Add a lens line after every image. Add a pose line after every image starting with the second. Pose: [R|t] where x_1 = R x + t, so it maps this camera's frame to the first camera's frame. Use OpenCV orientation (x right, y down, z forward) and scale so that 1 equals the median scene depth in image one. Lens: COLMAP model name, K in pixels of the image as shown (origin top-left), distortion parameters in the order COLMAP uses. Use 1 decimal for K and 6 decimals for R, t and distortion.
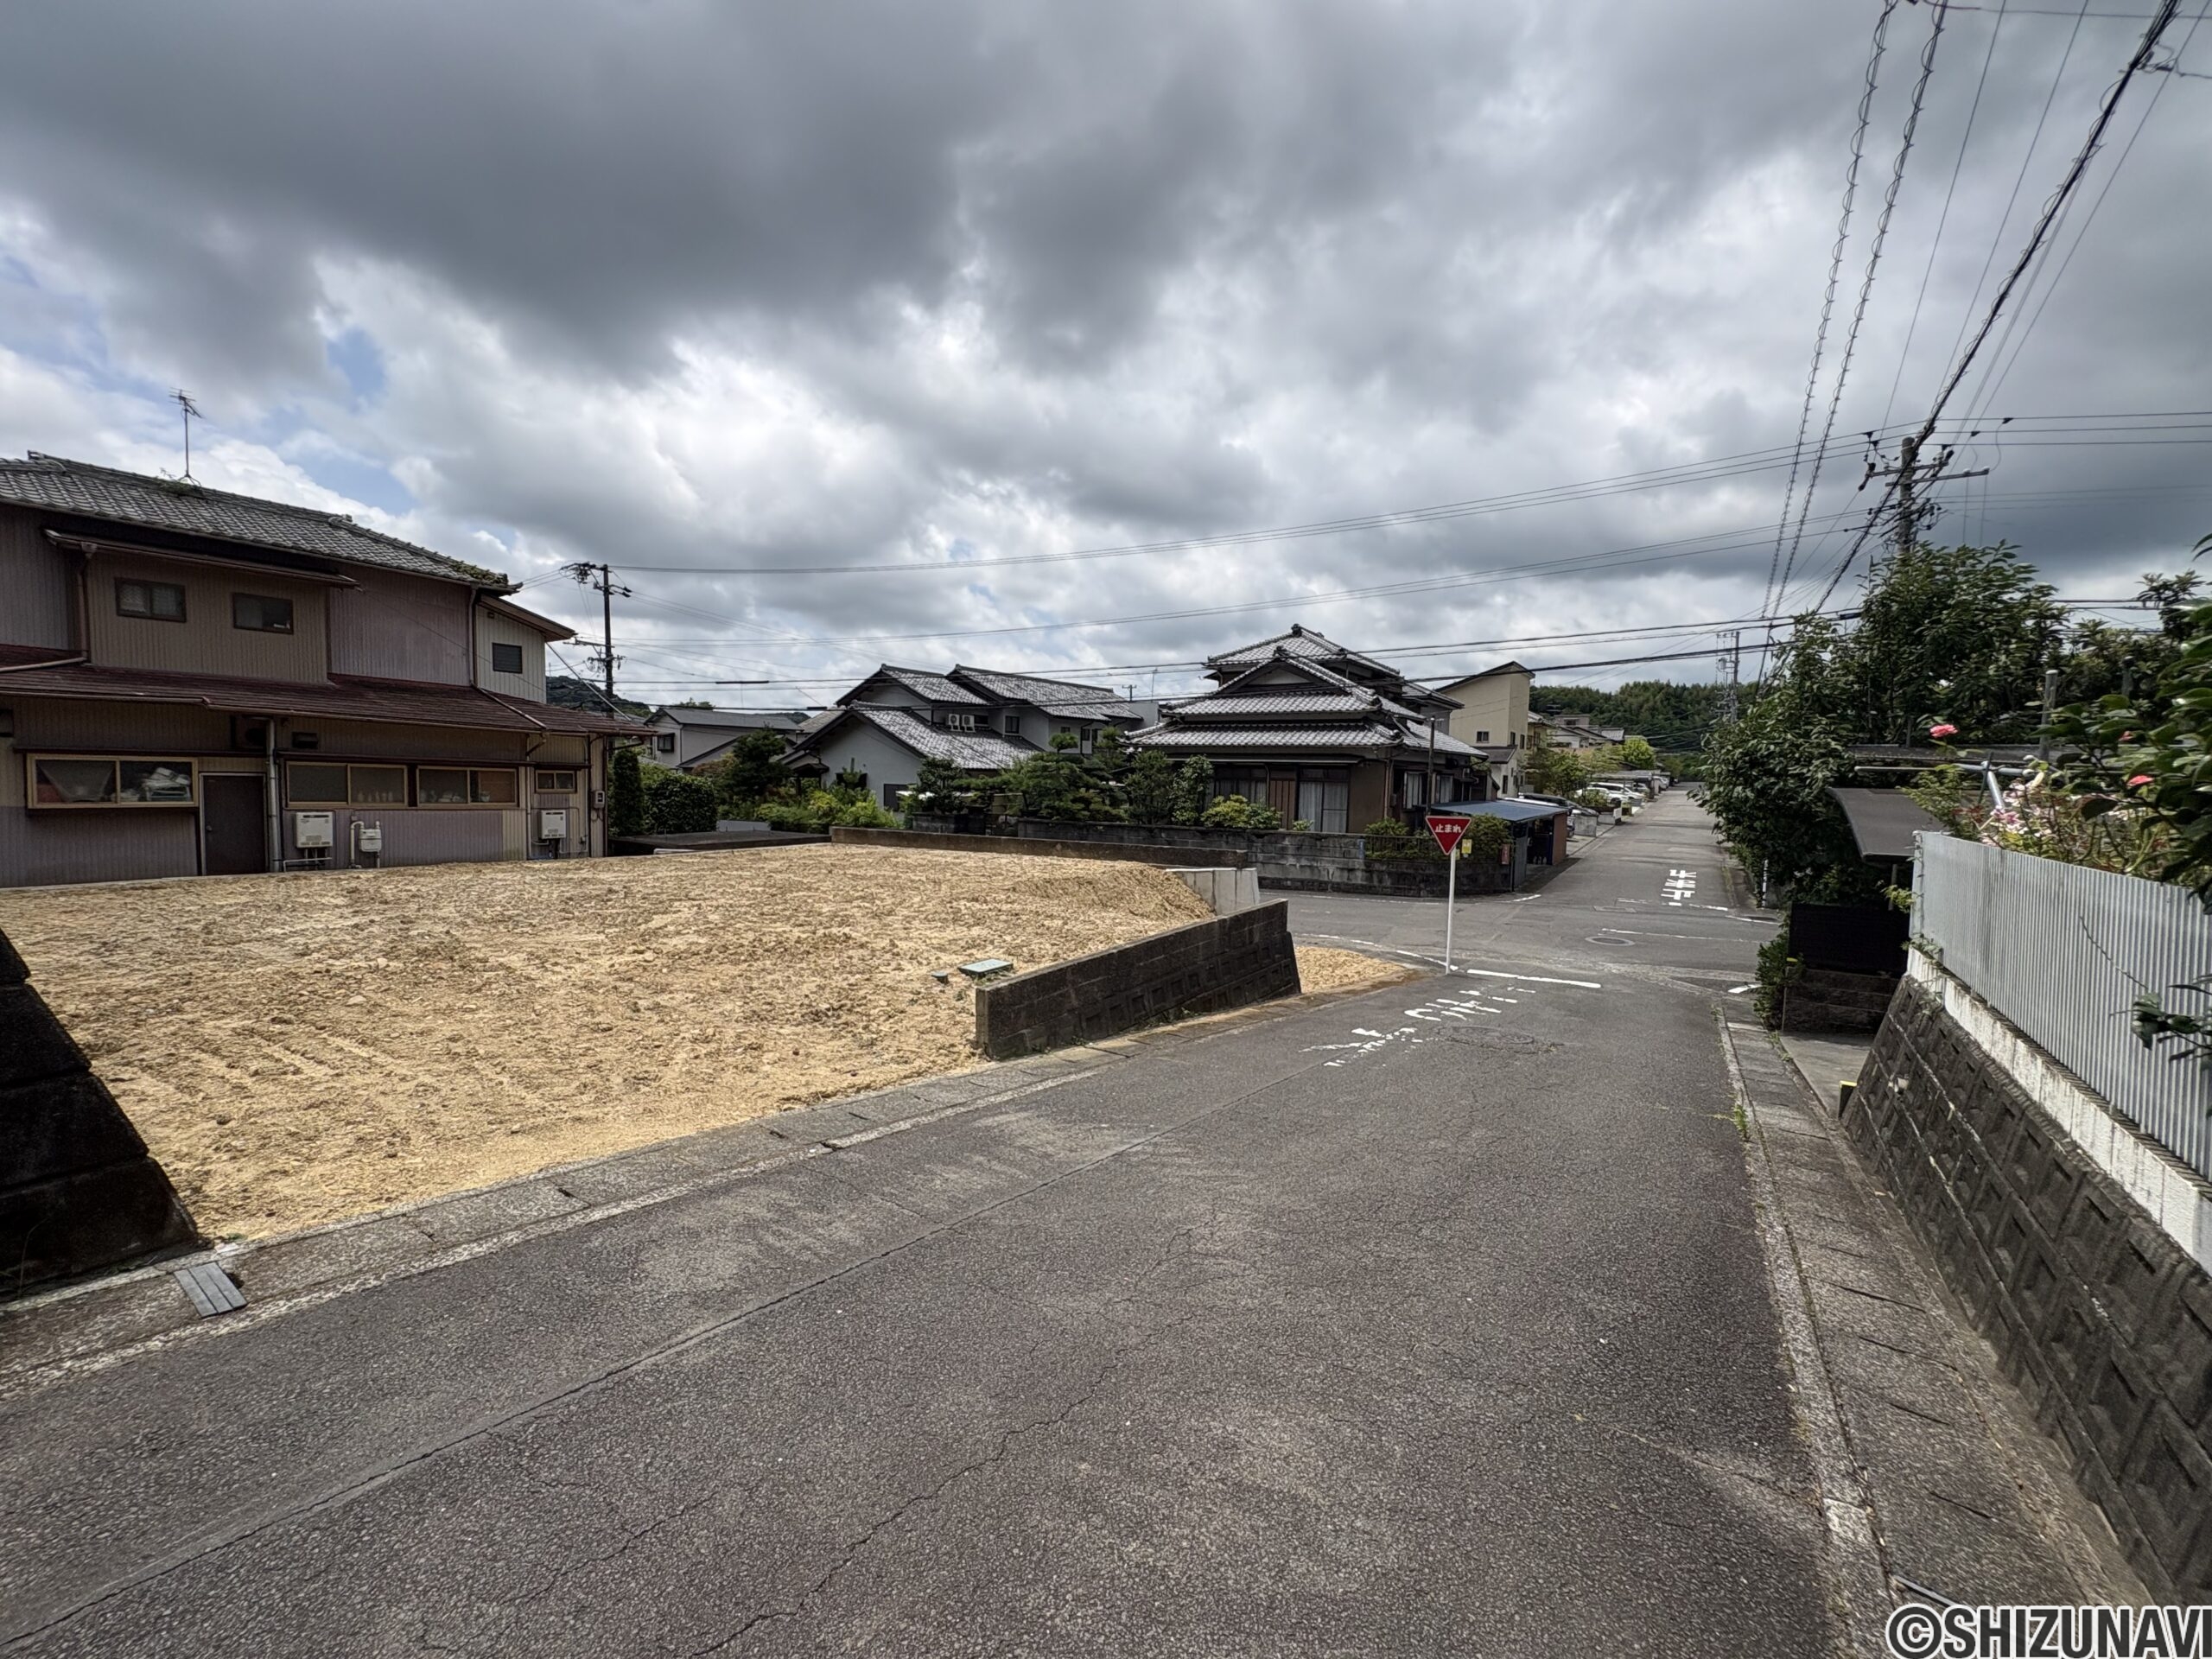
lens RADIAL K [[880.1, 0, 1108.0], [0, 880.1, 833.2], [0, 0, 1]] dist [0.000038, 0.000589]
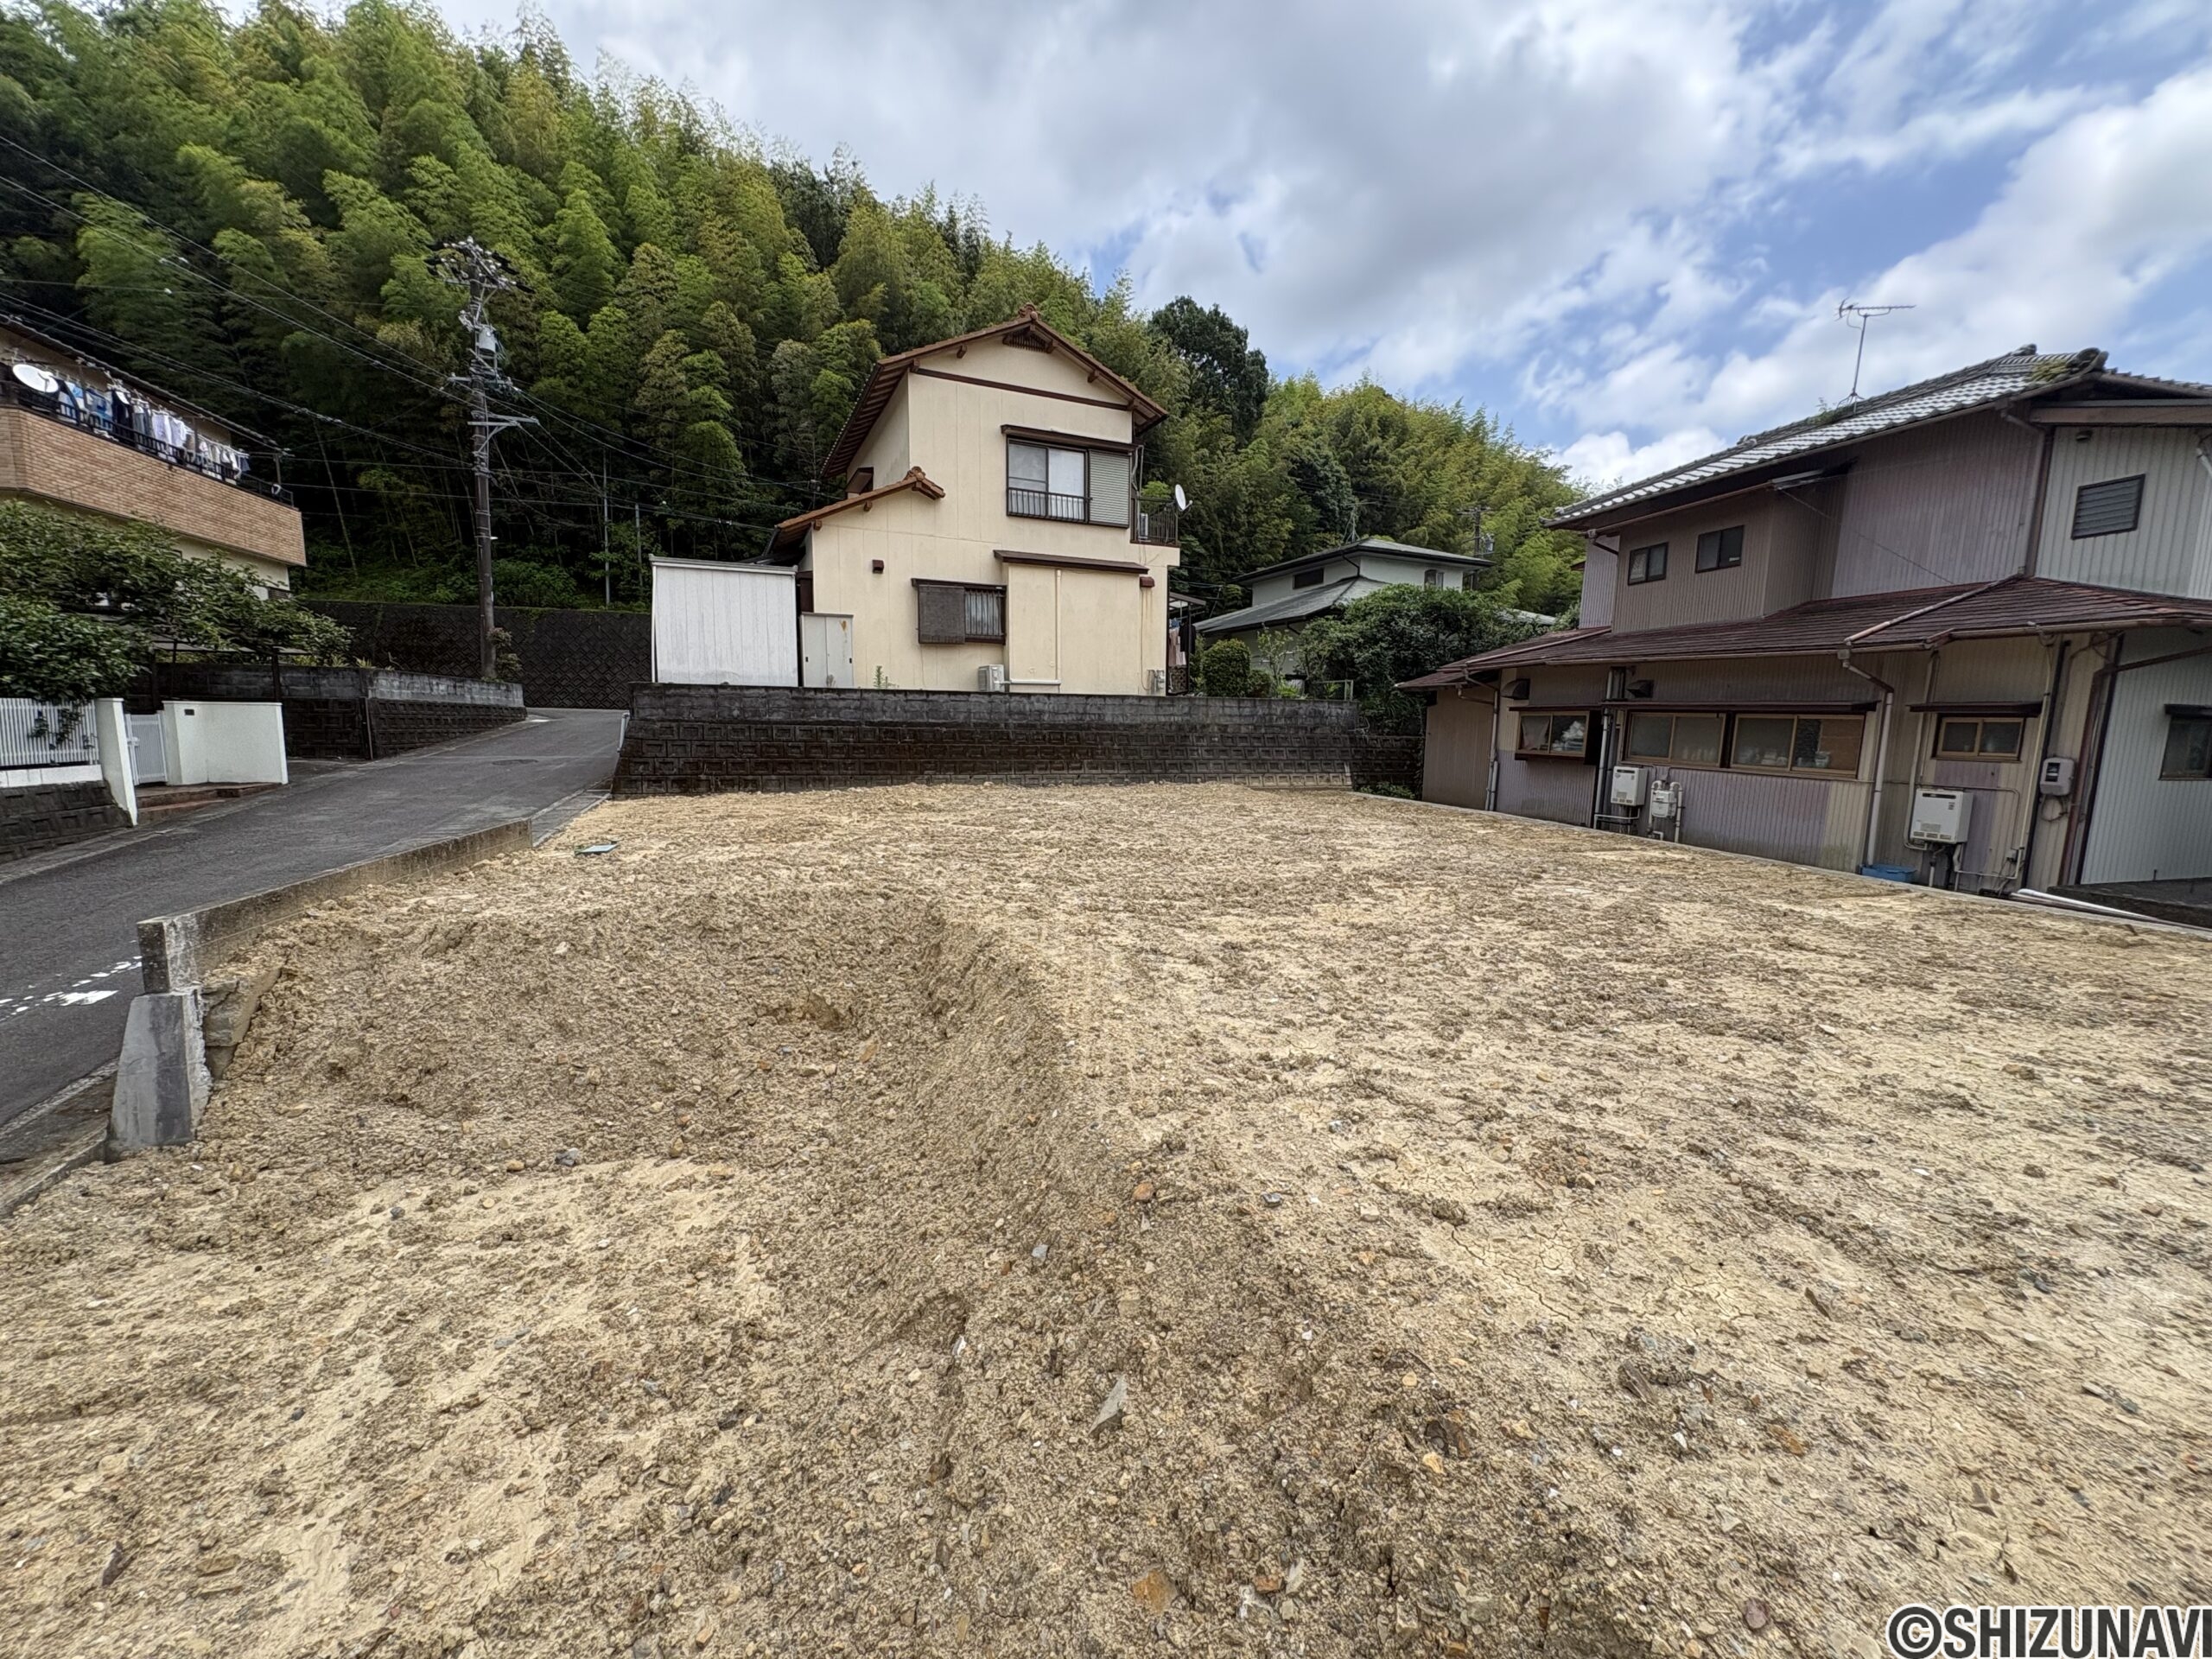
lens RADIAL K [[880.1, 0, 1104.5], [0, 880.1, 830.6], [0, 0, 1]] dist [0.000038, 0.000589]
pose [[-0.662006, 0.059953, -0.747097, 0.139531], [-0.077906, 0.985892, 0.148149, -0.047829], [0.745439, 0.156278, -0.647995, 1.102259]]
